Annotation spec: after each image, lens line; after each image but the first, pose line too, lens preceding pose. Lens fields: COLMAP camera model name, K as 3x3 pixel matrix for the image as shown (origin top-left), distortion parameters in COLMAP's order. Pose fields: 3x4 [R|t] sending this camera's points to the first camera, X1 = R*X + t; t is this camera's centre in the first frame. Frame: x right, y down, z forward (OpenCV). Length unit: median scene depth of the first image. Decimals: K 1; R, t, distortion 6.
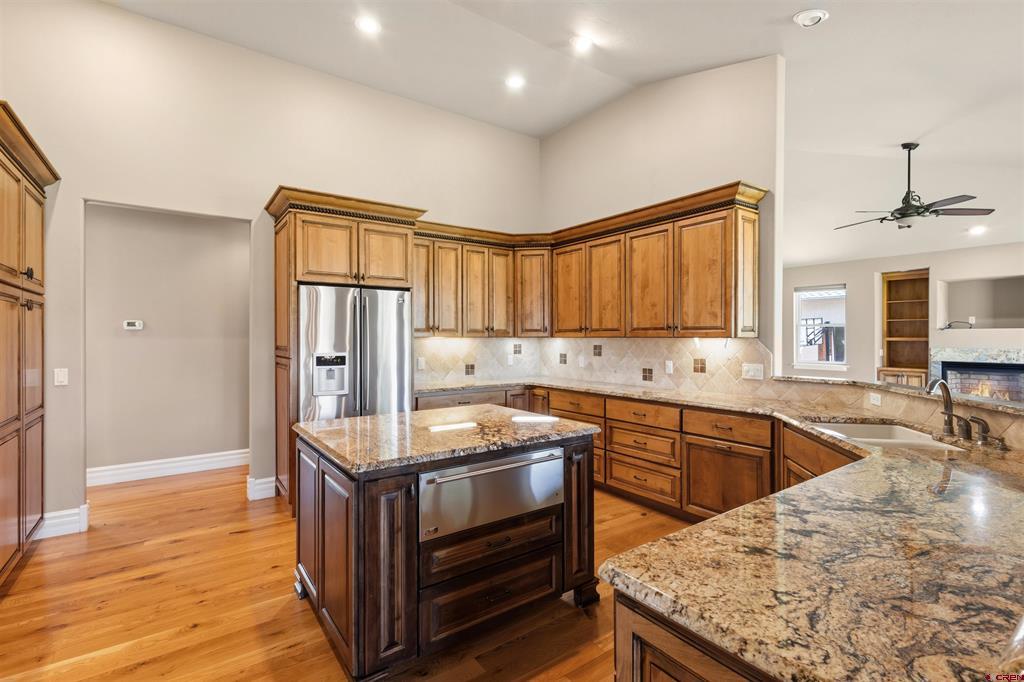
lens RADIAL K [[475.7, 0, 513.2], [0, 475.7, 337.3], [0, 0, 1]] dist [0.000166, -0.000709]
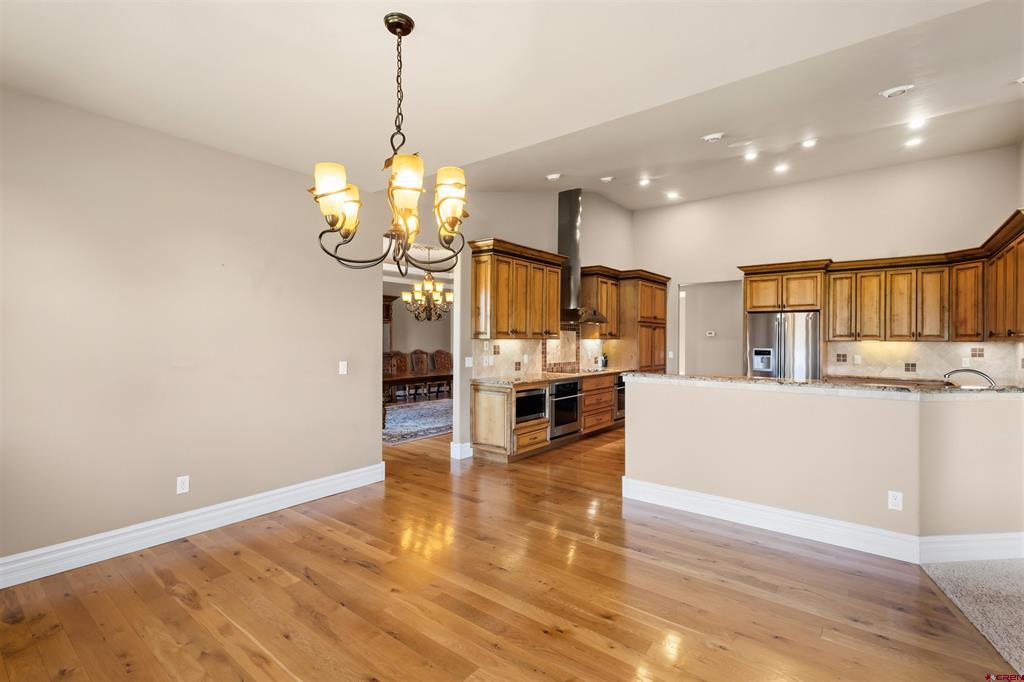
lens RADIAL K [[475.7, 0, 512.7], [0, 475.7, 339.2], [0, 0, 1]] dist [0.000166, -0.000709]
pose [[0.276468, 0.003893, -0.961015, 0.927258], [-0.006722, 0.999975, 0.002117, -0.000808], [0.961000, 0.005874, 0.276487, -0.383203]]
